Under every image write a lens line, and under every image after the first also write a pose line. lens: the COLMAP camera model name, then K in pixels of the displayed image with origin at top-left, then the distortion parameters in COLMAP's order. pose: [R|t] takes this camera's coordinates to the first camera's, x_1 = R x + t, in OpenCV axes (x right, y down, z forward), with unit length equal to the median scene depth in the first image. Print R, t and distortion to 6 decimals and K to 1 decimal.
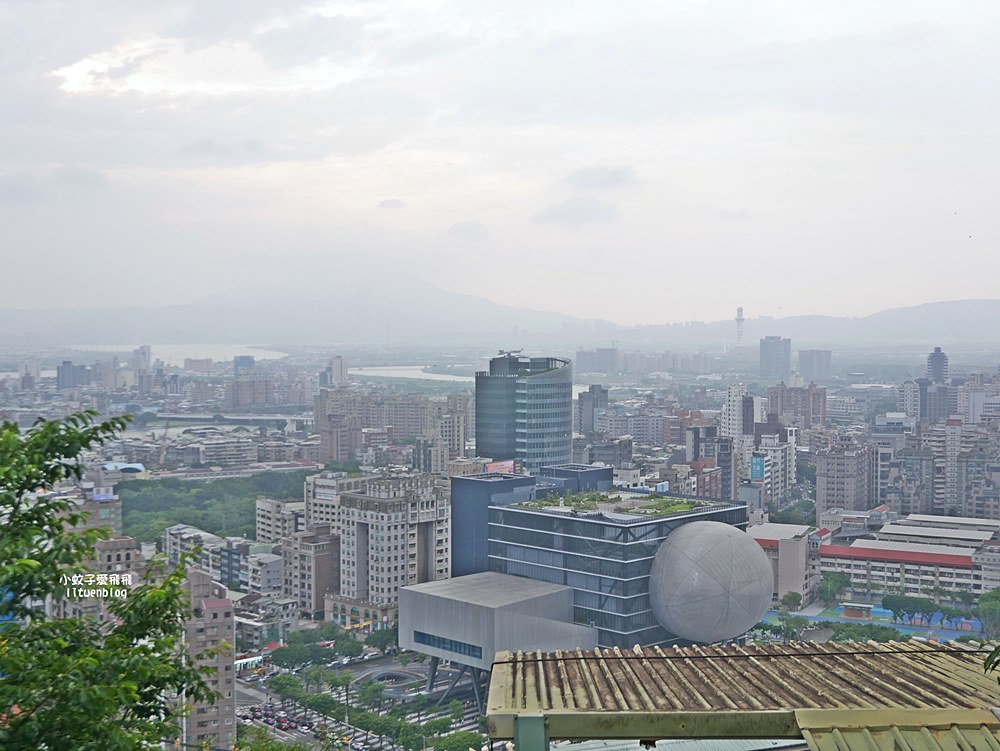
lens RADIAL K [[1368.1, 0, 500.0], [0, 1368.1, 375.5], [0, 0, 1]] dist [0.014801, 0.021271]
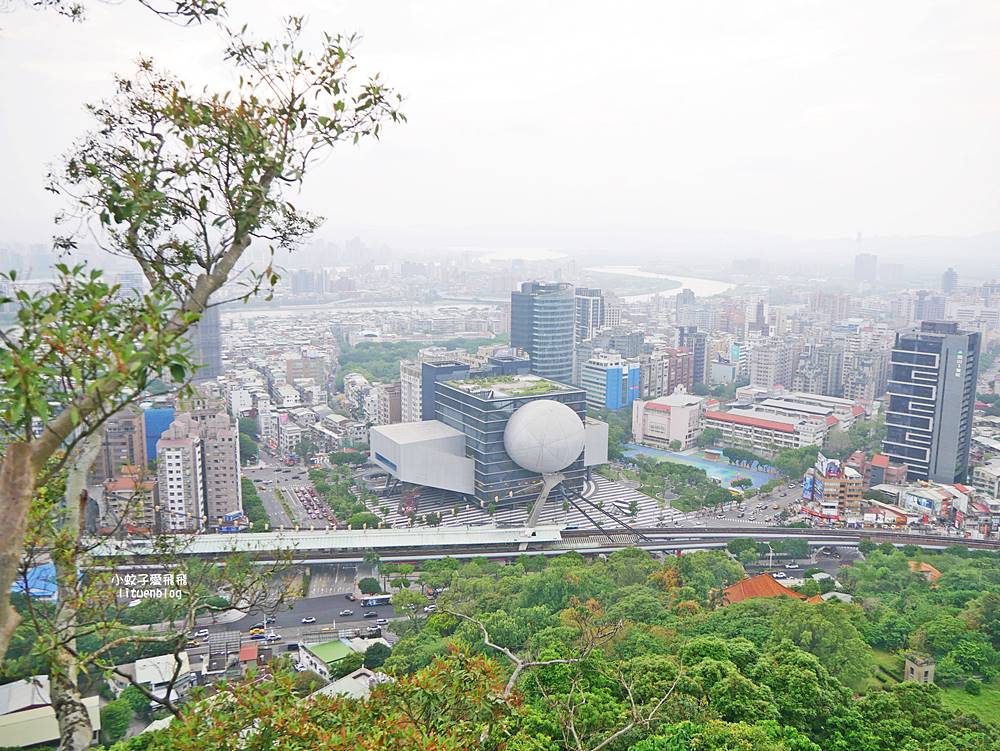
lens RADIAL K [[845.9, 0, 504.5], [0, 845.9, 376.5], [0, 0, 1]] dist [-0.046781, 0.026910]
pose [[0.962502, 0.056633, -0.265298, 0.265819], [-0.020879, 0.990530, 0.135698, -0.041391], [0.270471, -0.125071, 0.954569, 0.020137]]
